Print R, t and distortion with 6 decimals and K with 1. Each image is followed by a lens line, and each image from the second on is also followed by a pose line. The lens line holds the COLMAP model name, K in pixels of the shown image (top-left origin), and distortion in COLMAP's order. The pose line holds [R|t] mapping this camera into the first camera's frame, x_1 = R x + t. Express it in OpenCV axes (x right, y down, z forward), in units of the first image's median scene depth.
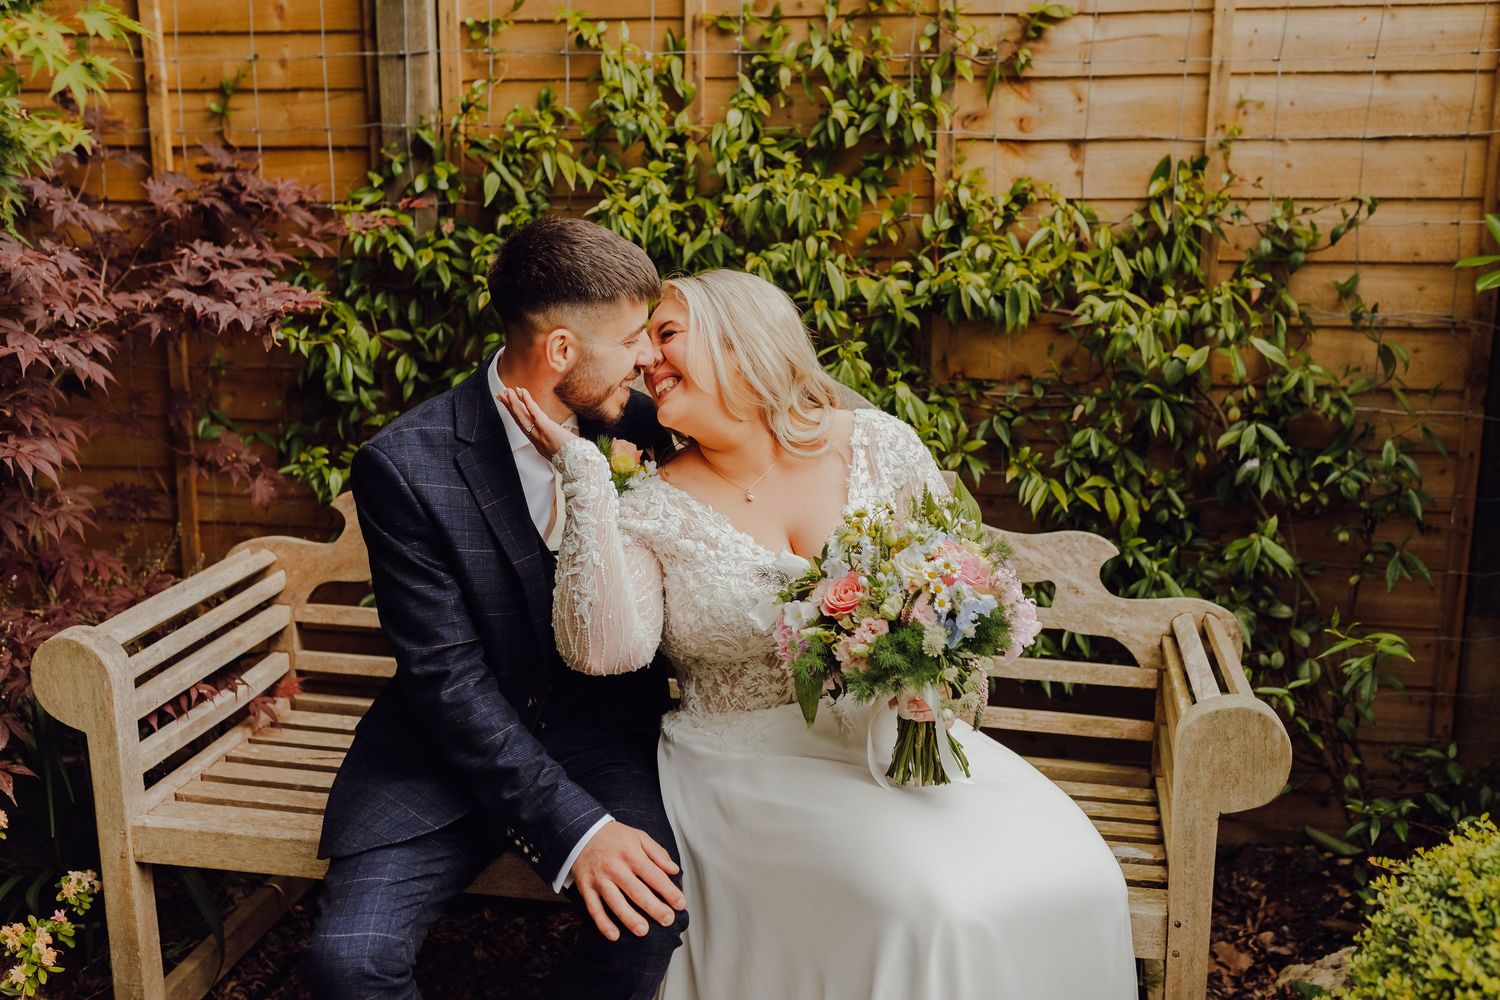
lens RADIAL K [[1710.1, 0, 752.2], [0, 1710.1, 434.5], [0, 0, 1]] dist [-0.003584, 0.000574]
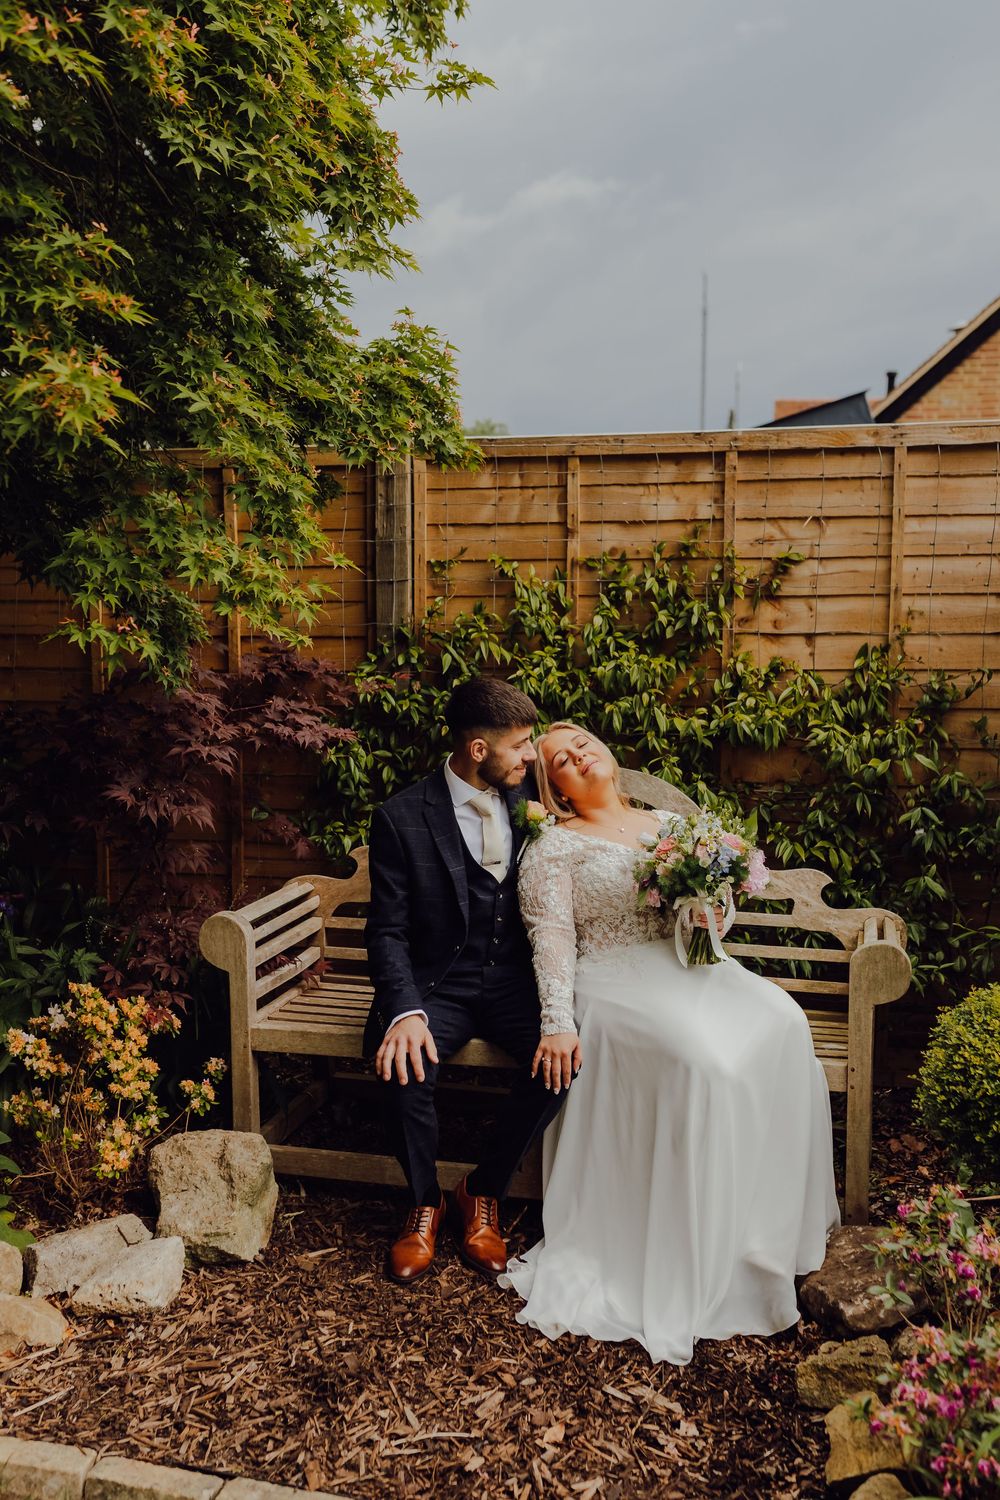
lens RADIAL K [[1710.1, 0, 426.3], [0, 1710.1, 712.5], [0, 0, 1]] dist [-0.003584, 0.000574]
pose [[0.996272, 0.003636, -0.086187, -0.033040], [-0.013086, 0.993919, -0.109334, 0.084862], [0.085265, 0.110055, 0.990261, -0.636255]]
